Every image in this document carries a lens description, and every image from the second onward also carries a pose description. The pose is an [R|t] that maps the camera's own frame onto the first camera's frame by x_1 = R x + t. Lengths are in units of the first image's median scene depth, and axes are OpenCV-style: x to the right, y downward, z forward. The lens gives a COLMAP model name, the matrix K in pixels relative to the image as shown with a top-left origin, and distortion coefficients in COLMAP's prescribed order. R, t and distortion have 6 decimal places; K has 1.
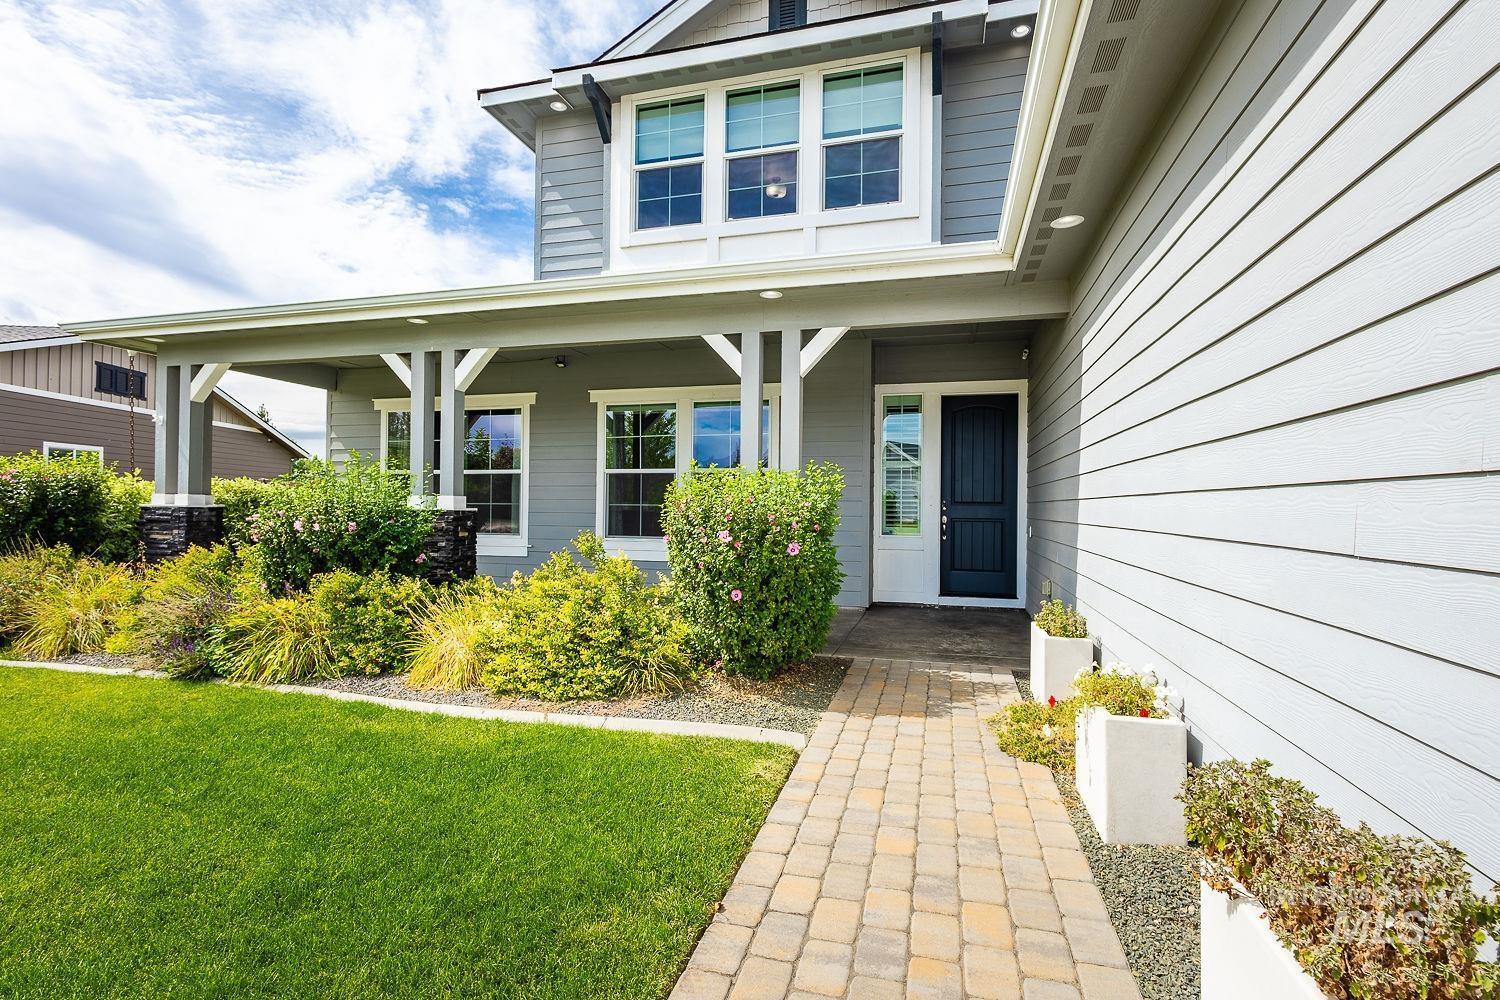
lens RADIAL K [[712.4, 0, 750.0], [0, 712.4, 500.0], [0, 0, 1]] dist [0.010798, -0.000278]
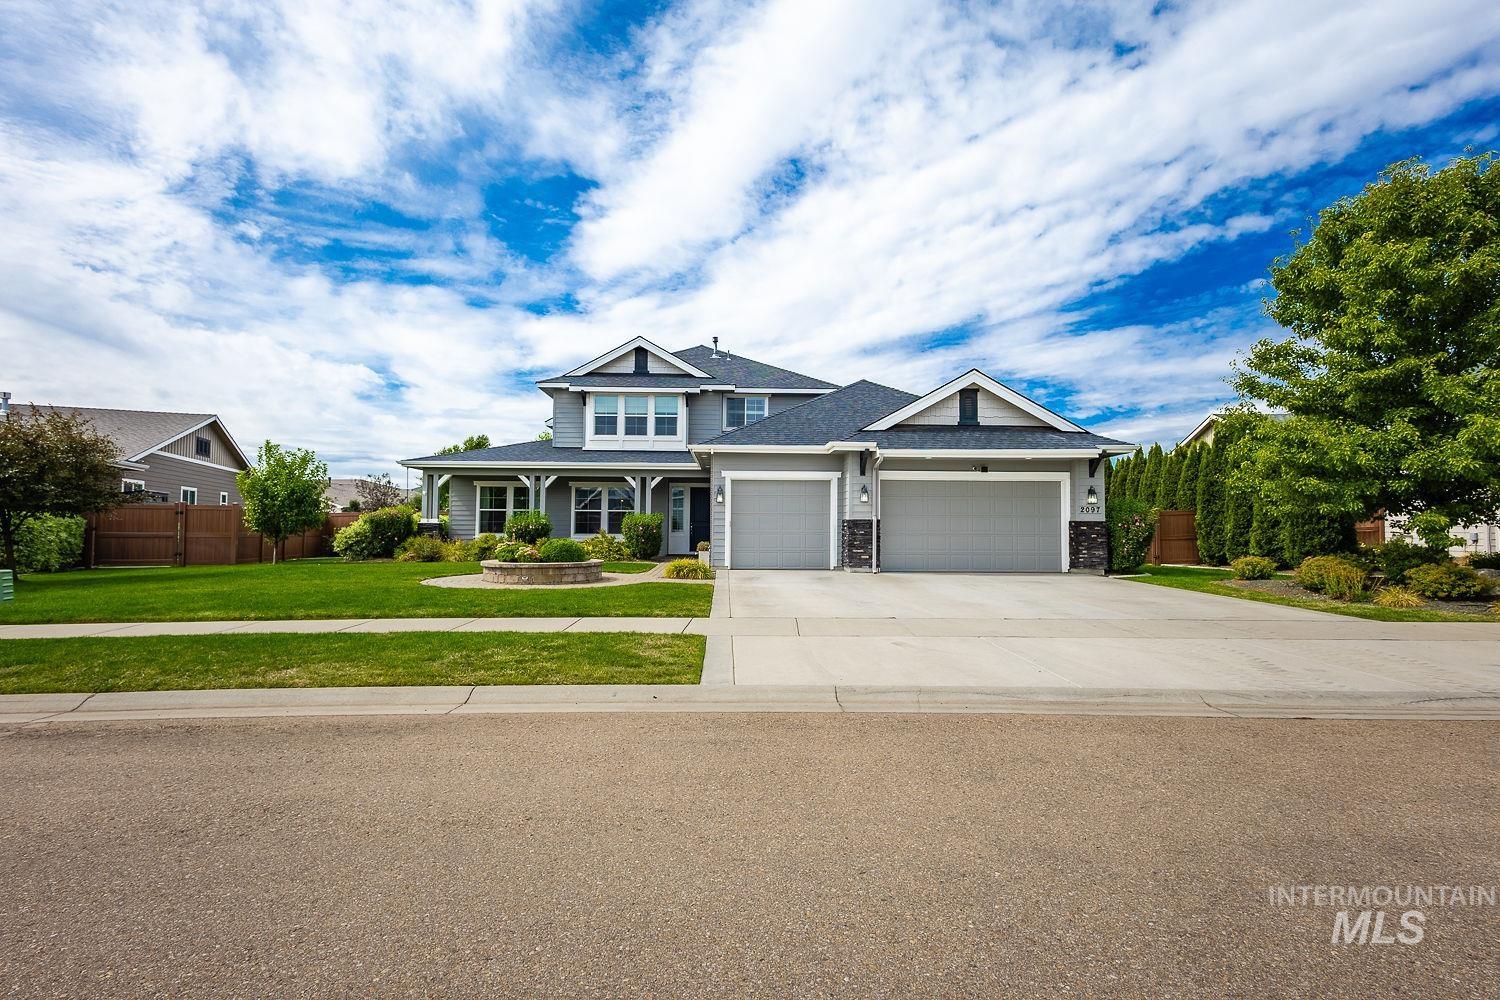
lens RADIAL K [[695.8, 0, 748.5], [0, 695.8, 501.4], [0, 0, 1]] dist [0.012846, -0.004304]
pose [[0.956921, 0.009215, 0.290203, -0.416225], [-0.001106, 0.999605, -0.028094, -0.000187], [-0.290347, 0.026563, 0.956553, -2.218463]]
